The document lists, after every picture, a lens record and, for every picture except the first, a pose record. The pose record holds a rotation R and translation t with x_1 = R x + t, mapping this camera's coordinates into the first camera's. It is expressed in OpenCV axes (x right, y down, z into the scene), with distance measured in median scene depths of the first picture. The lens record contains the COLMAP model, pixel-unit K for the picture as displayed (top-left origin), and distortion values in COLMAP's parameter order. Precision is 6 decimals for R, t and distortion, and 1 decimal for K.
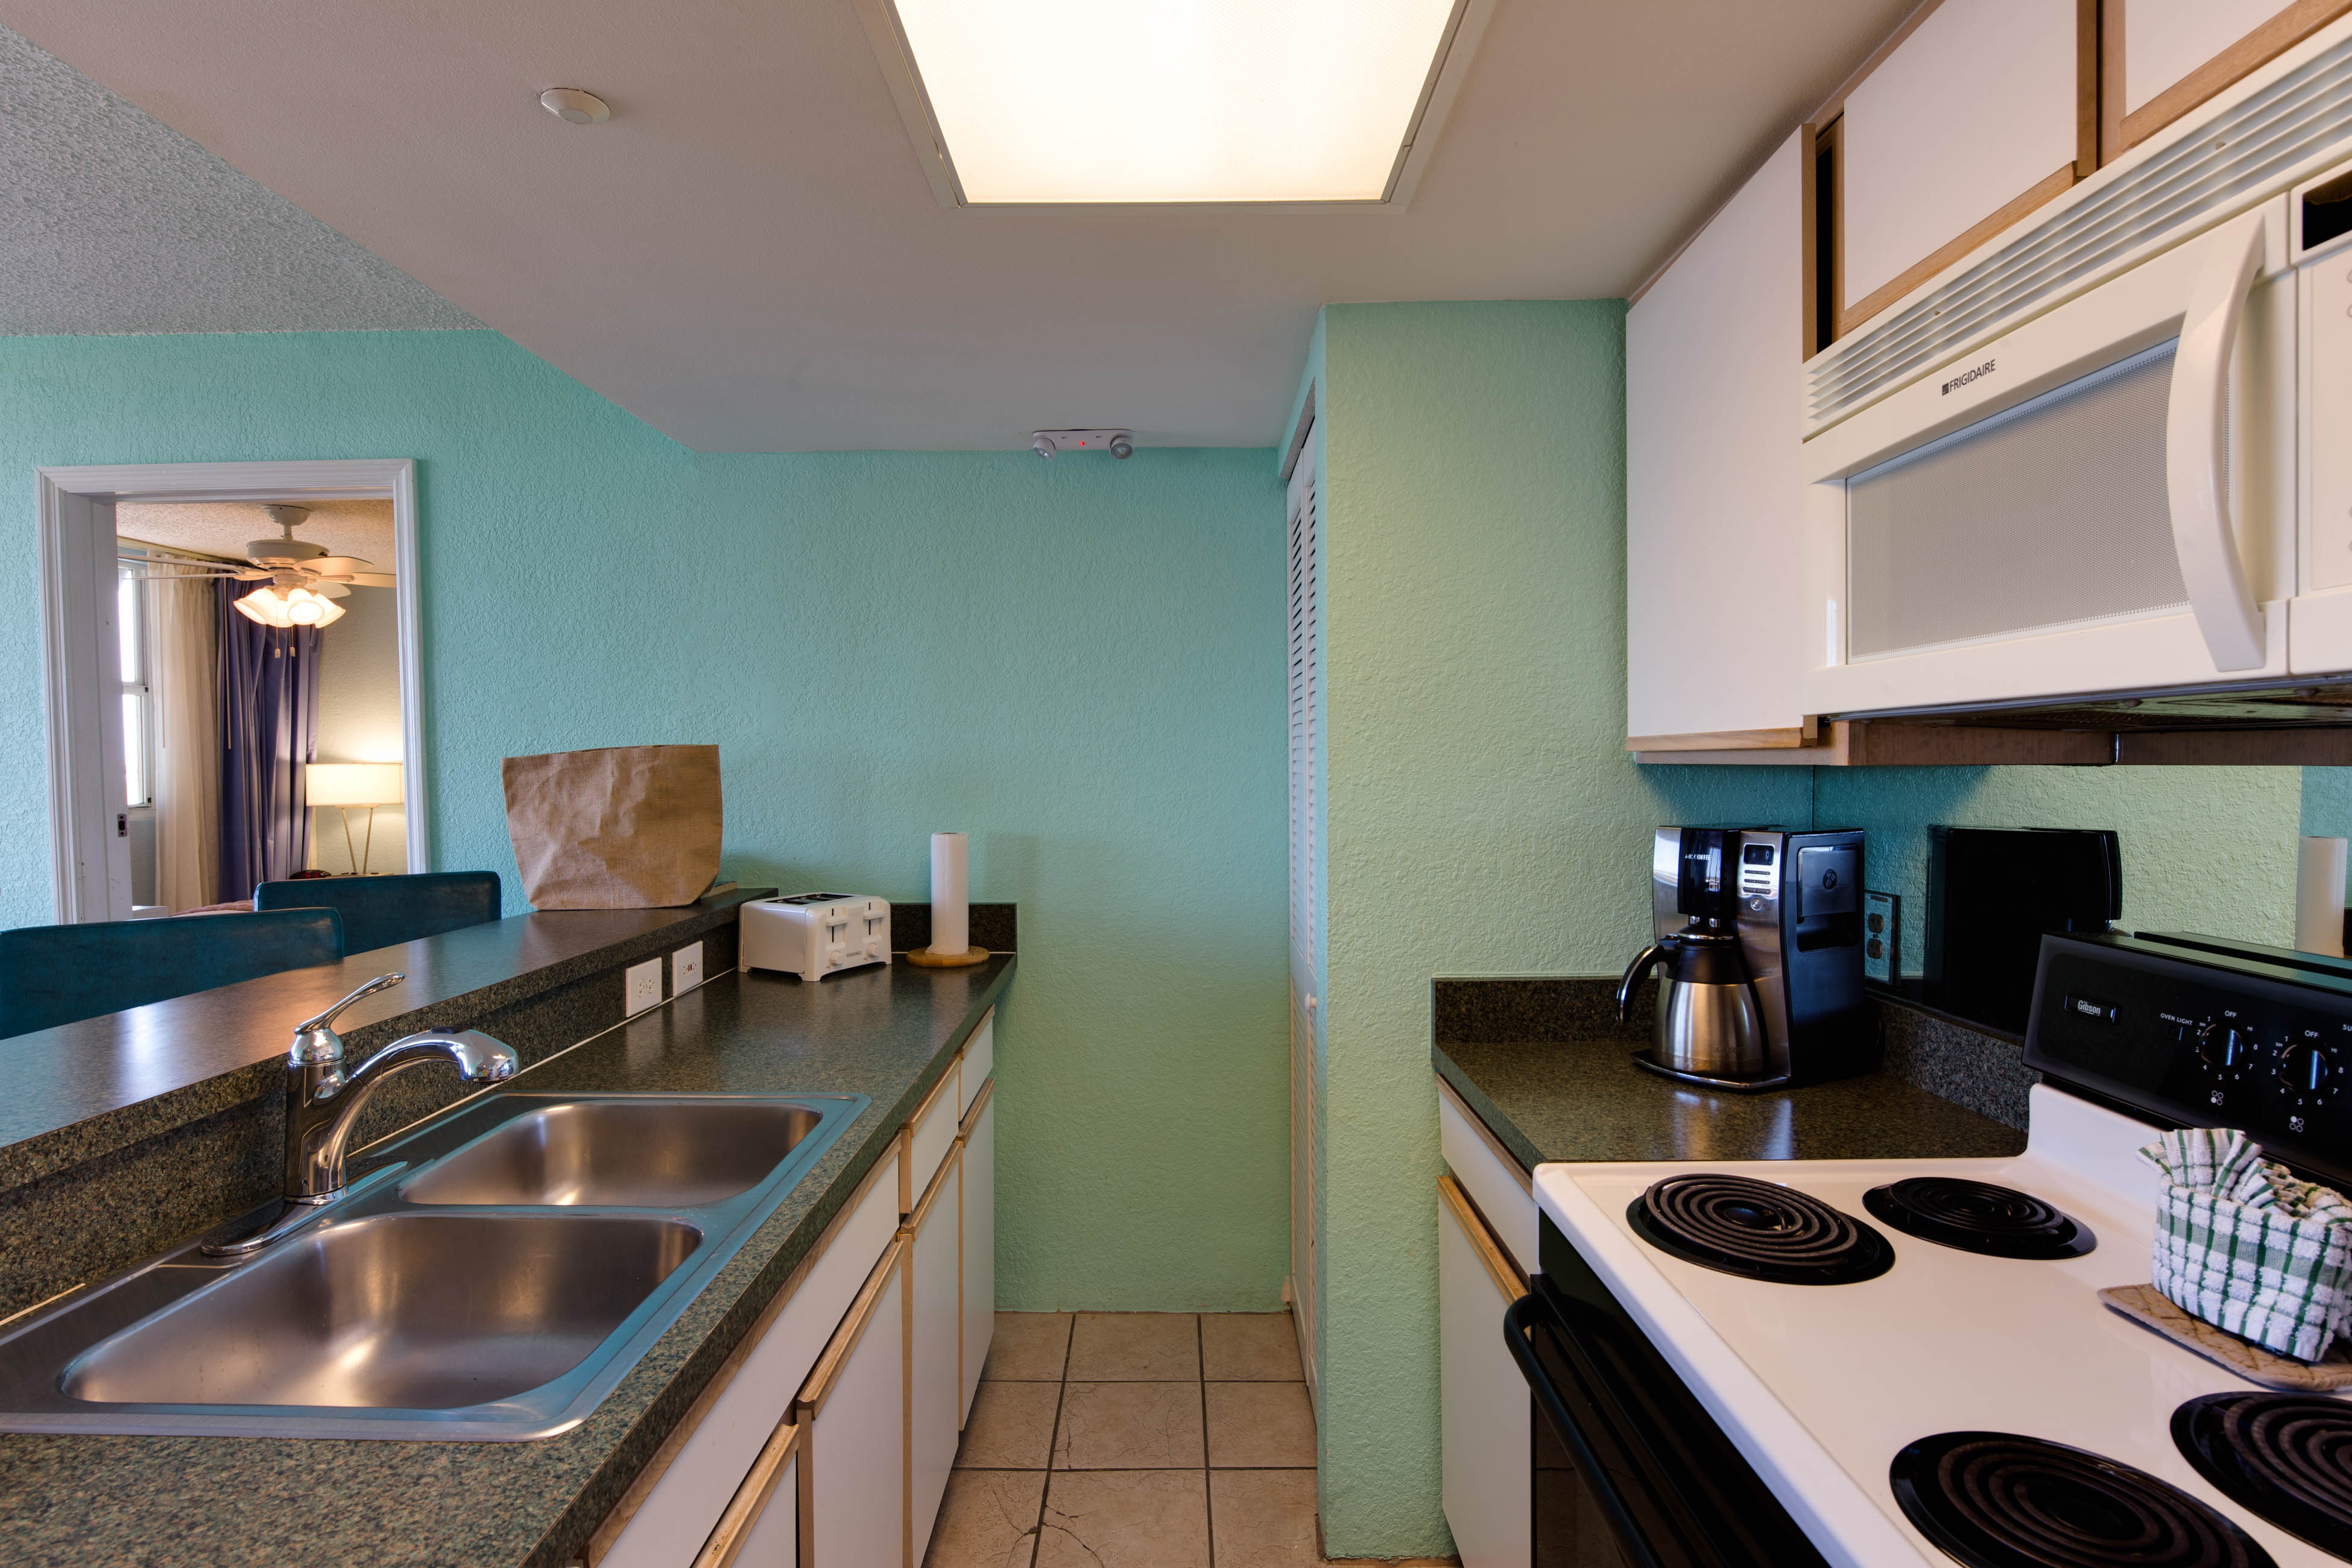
lens RADIAL K [[1134.9, 0, 1176.0], [0, 1134.9, 784.0], [0, 0, 1]] dist [0.002286, -0.007076]
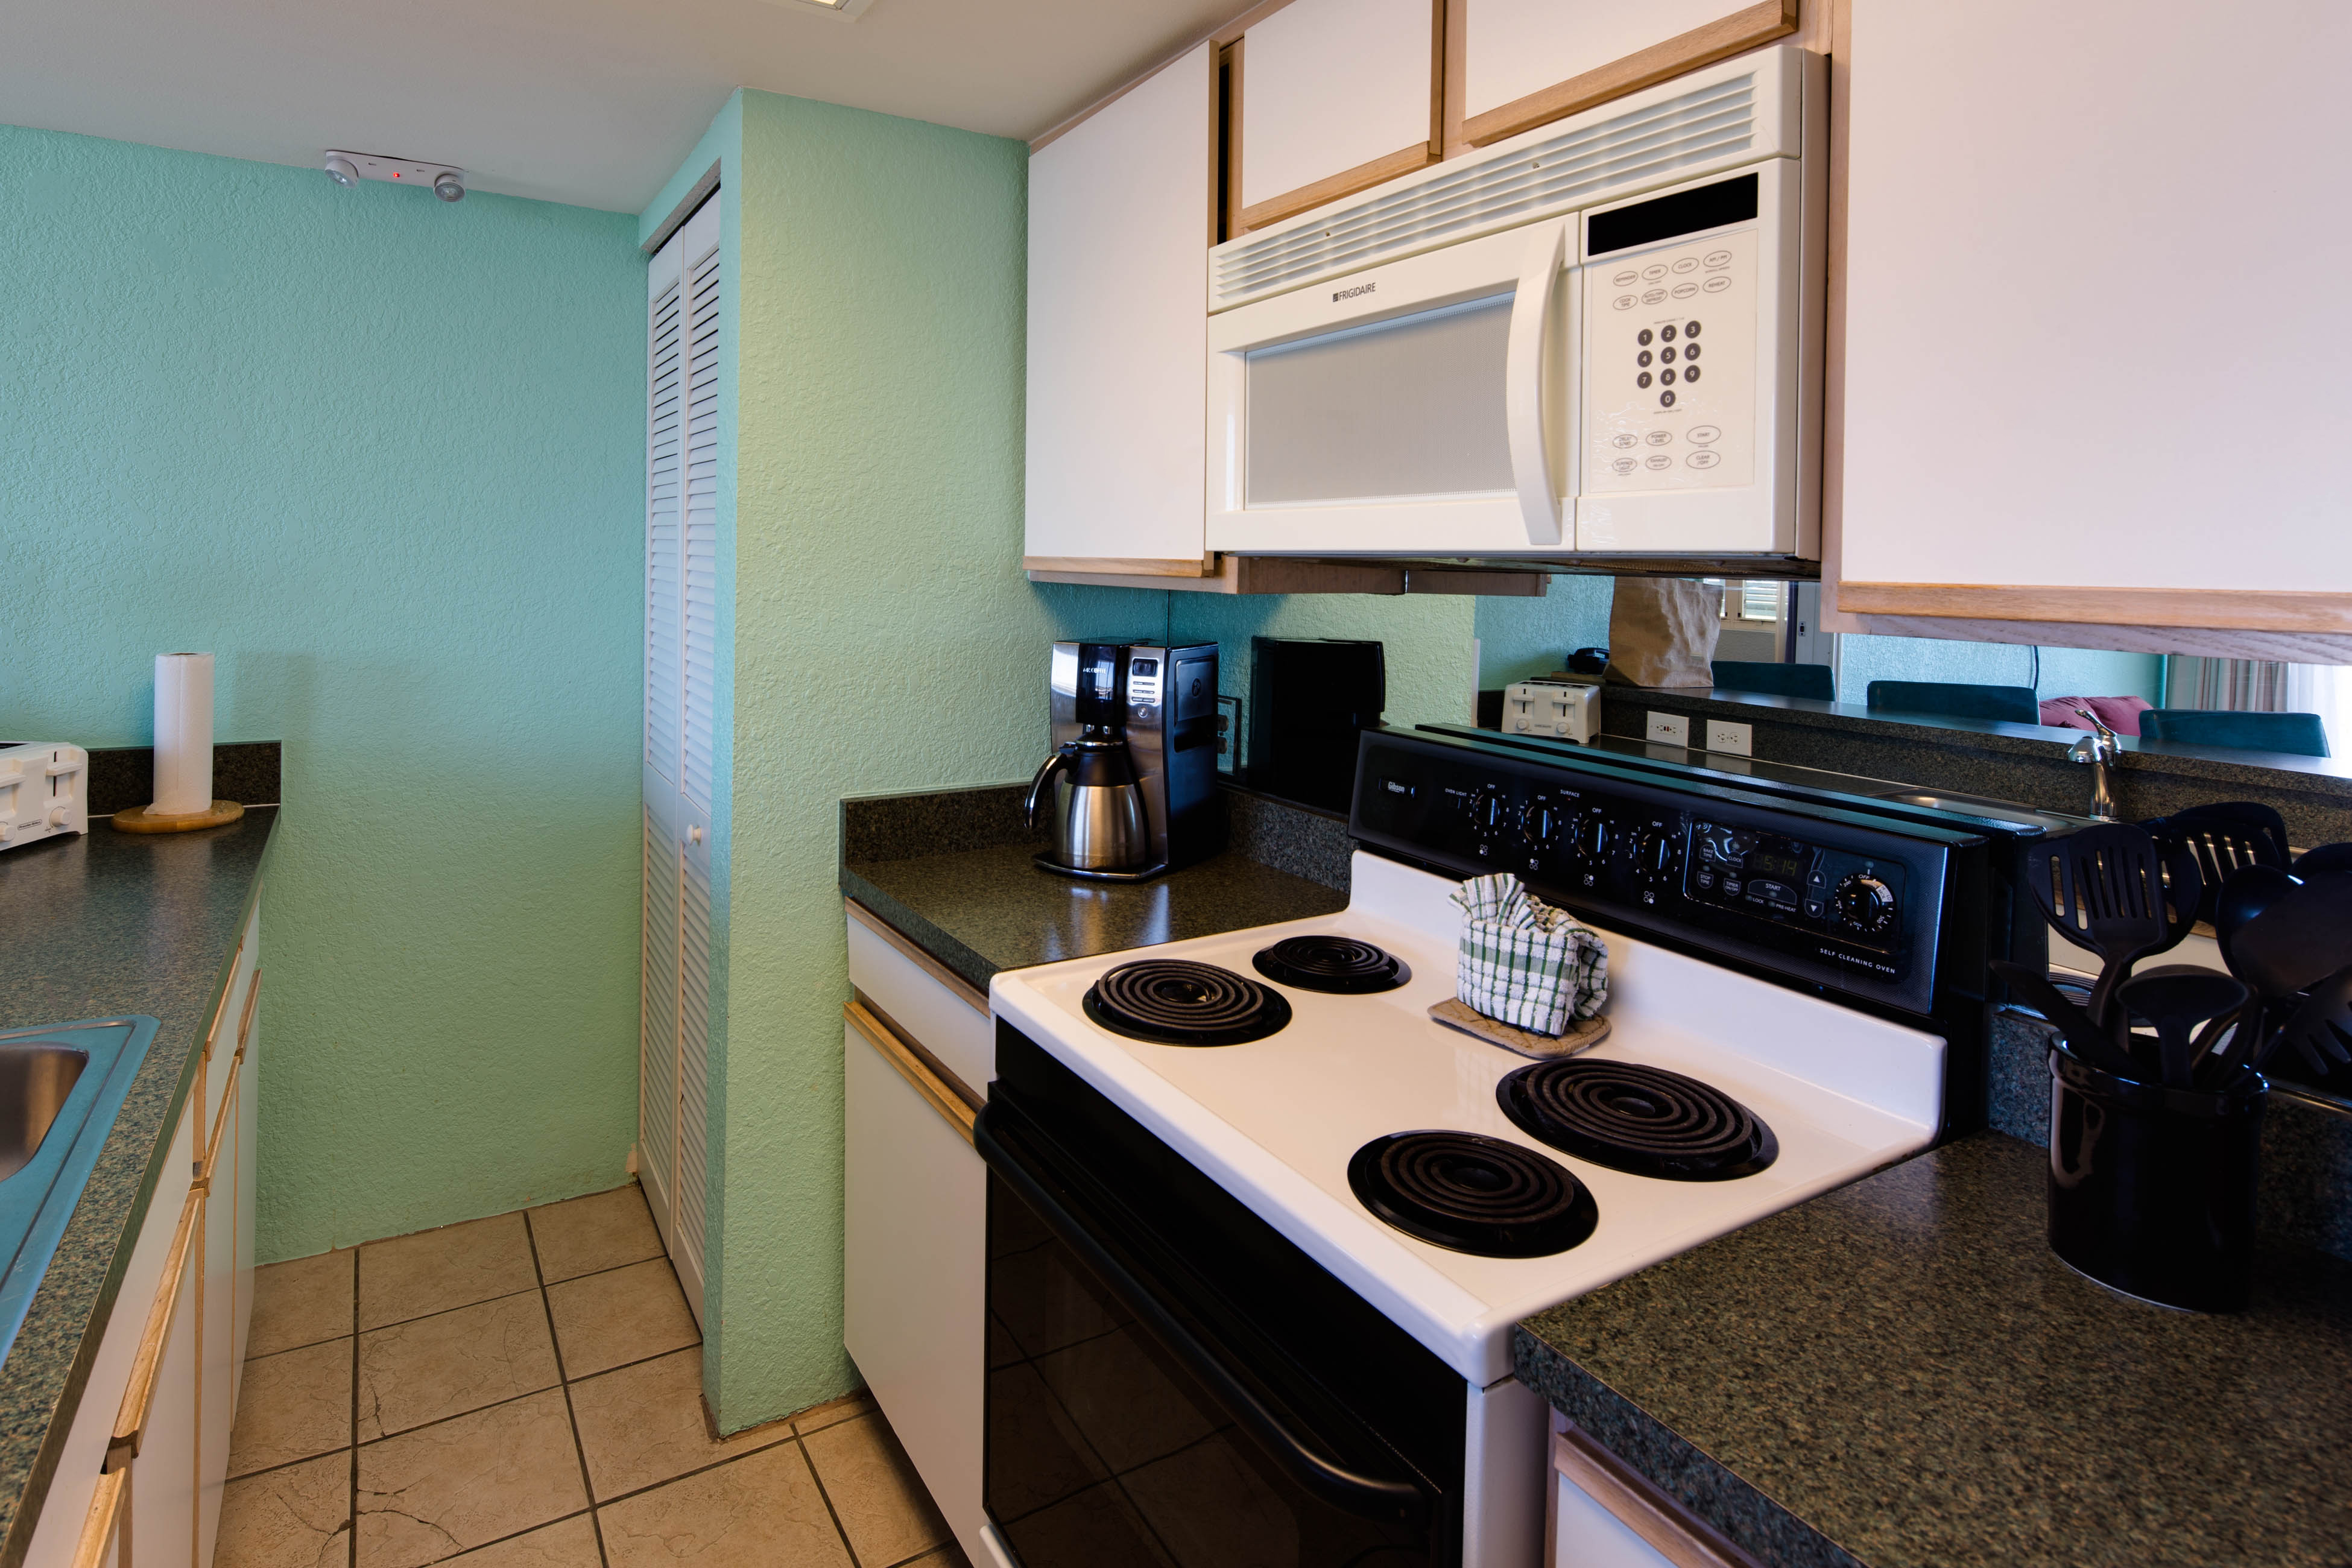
lens RADIAL K [[1219.0, 0, 1078.0], [0, 1219.0, 563.3], [0, 0, 1]] dist [-0.001107, -0.002307]
pose [[0.868957, 0.017519, 0.494578, -0.133772], [-0.012468, 0.999831, -0.013511, -0.022143], [-0.494731, 0.005574, 0.869028, -0.010099]]
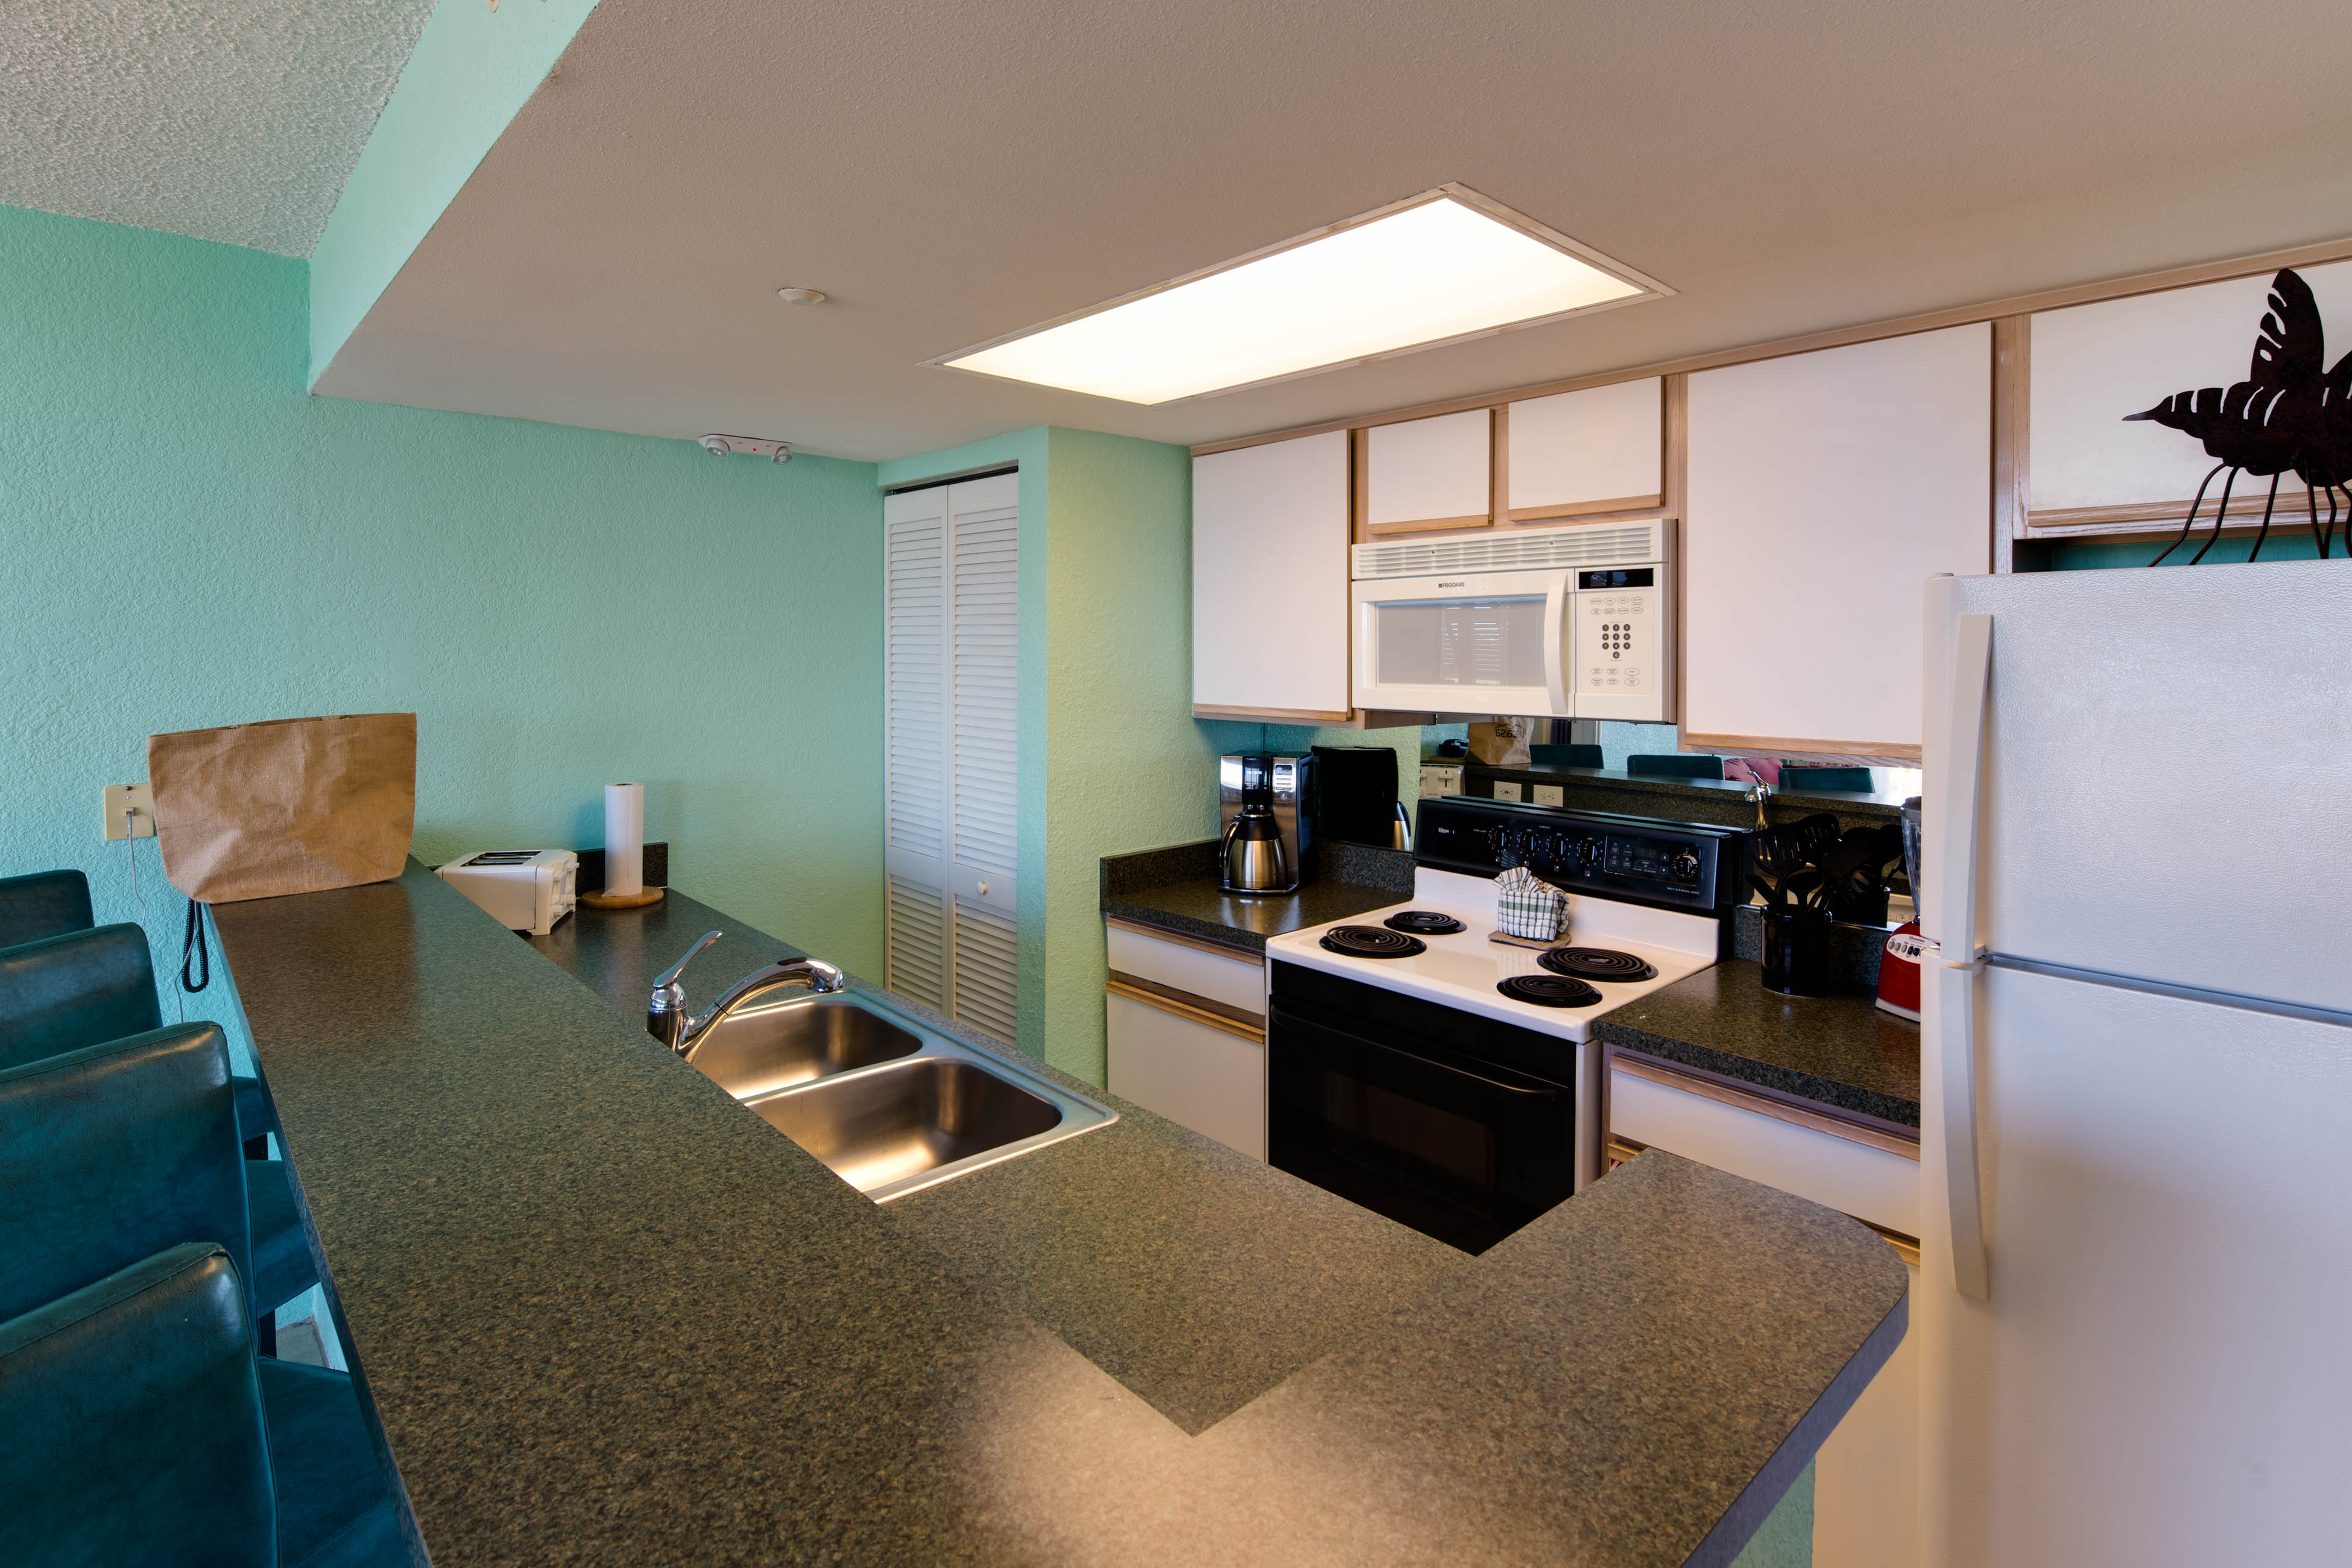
lens RADIAL K [[1117.5, 0, 1167.4], [0, 1117.5, 655.4], [0, 0, 1]] dist [-0.000576, -0.000493]
pose [[0.737411, 0.005691, 0.675420, -0.864579], [0.005951, 0.999871, -0.014922, -0.098663], [-0.675418, 0.015023, 0.737282, -0.244983]]
